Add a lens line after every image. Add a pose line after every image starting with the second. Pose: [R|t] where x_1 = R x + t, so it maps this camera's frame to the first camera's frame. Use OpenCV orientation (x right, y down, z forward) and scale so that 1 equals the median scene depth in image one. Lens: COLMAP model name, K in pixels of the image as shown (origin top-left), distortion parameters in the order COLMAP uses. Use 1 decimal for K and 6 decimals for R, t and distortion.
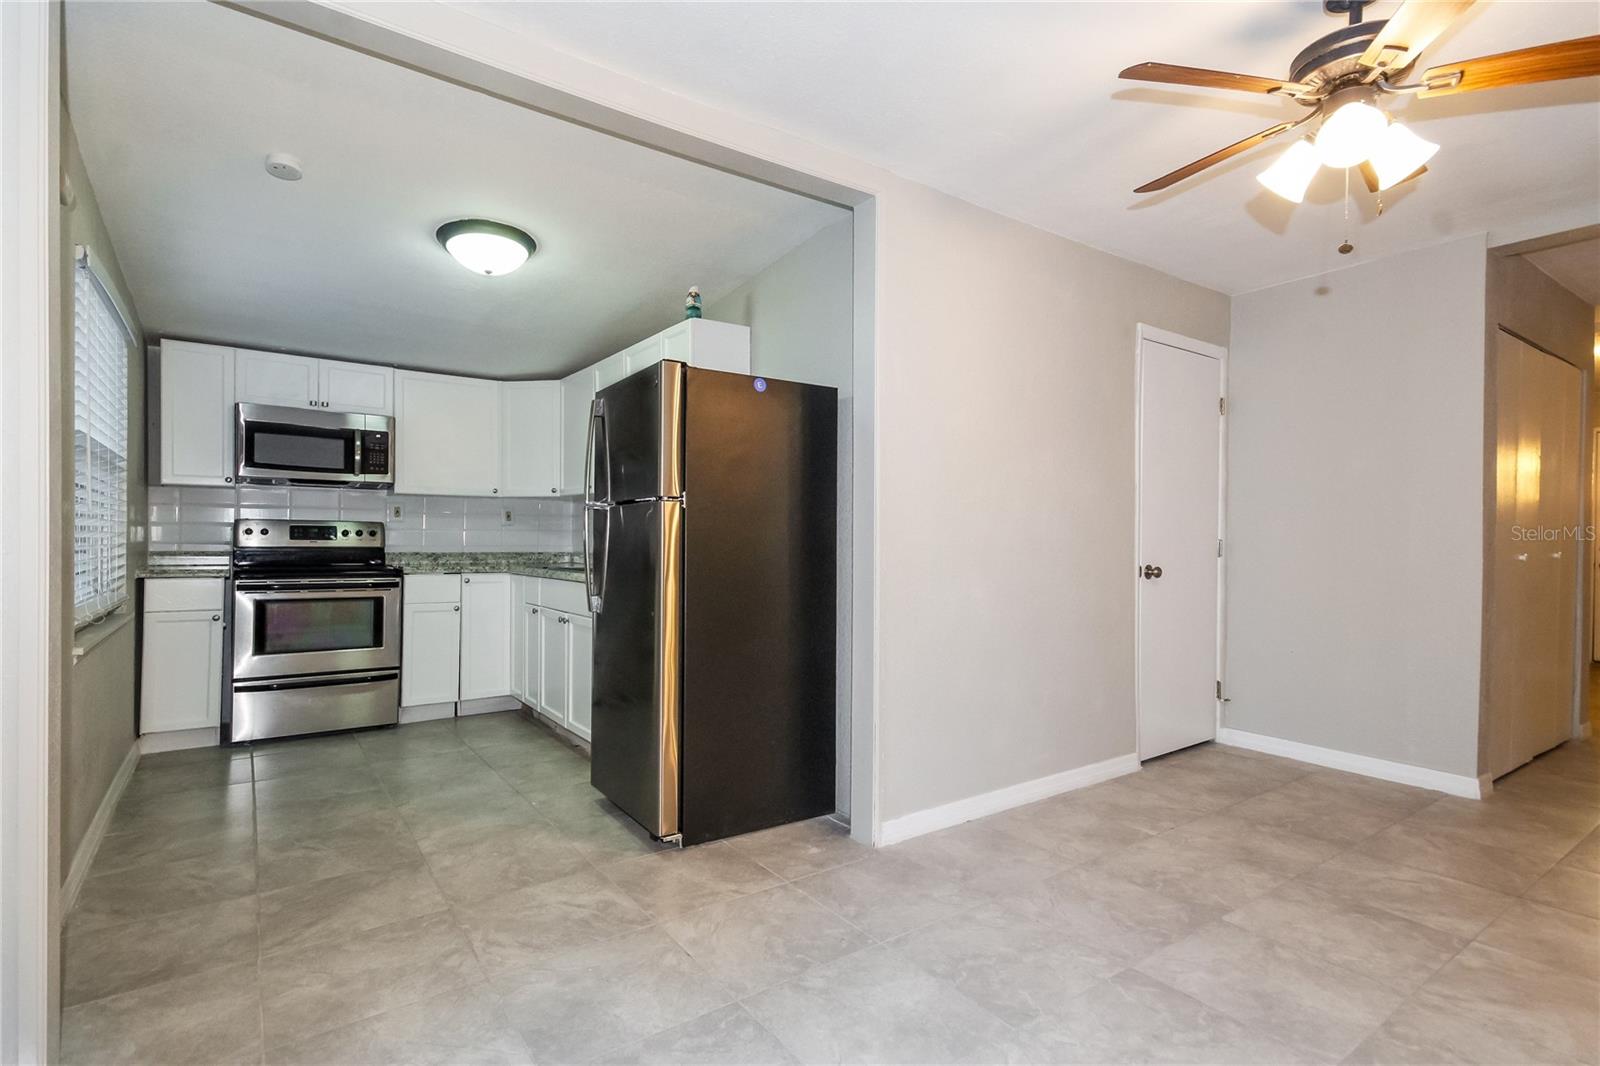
lens RADIAL K [[787.9, 0, 800.2], [0, 787.9, 533.0], [0, 0, 1]] dist [0.025779, -0.001730]
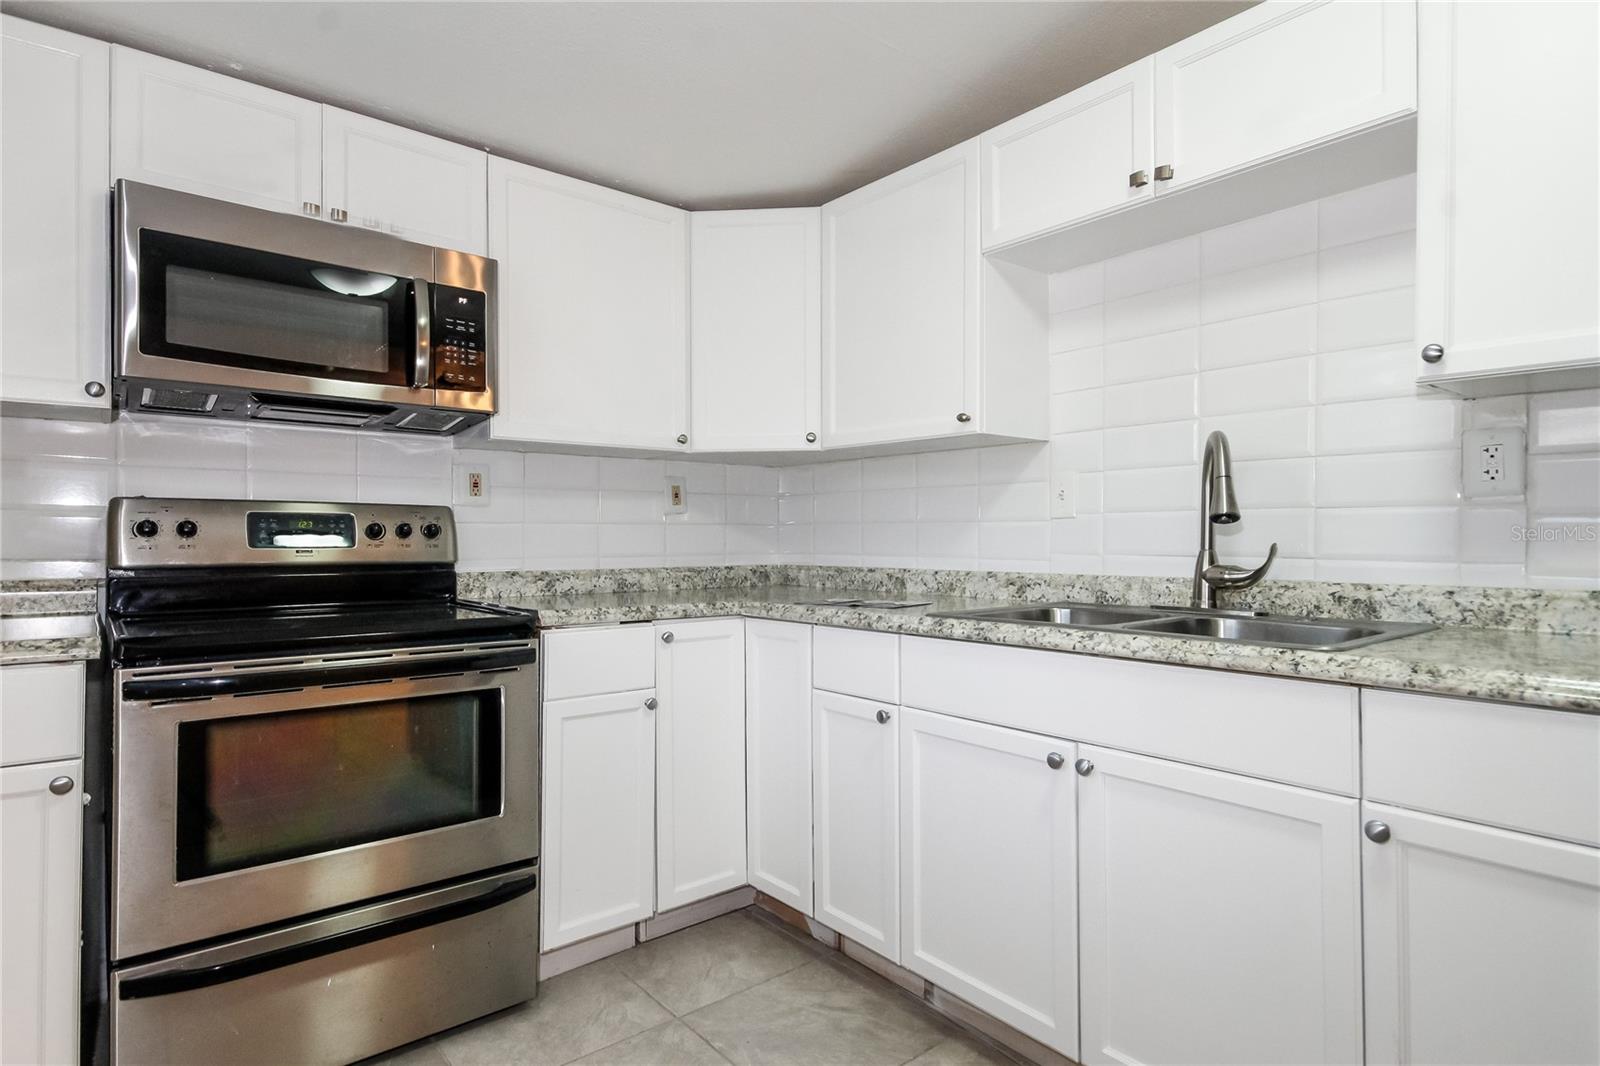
lens RADIAL K [[825.6, 0, 802.7], [0, 825.6, 537.2], [0, 0, 1]] dist [-0.006092, 0.001018]
pose [[0.997031, -0.009569, 0.076400, -0.385280], [0.008959, 0.999925, 0.008322, 0.001918], [-0.076474, -0.007613, 0.997043, 0.546340]]
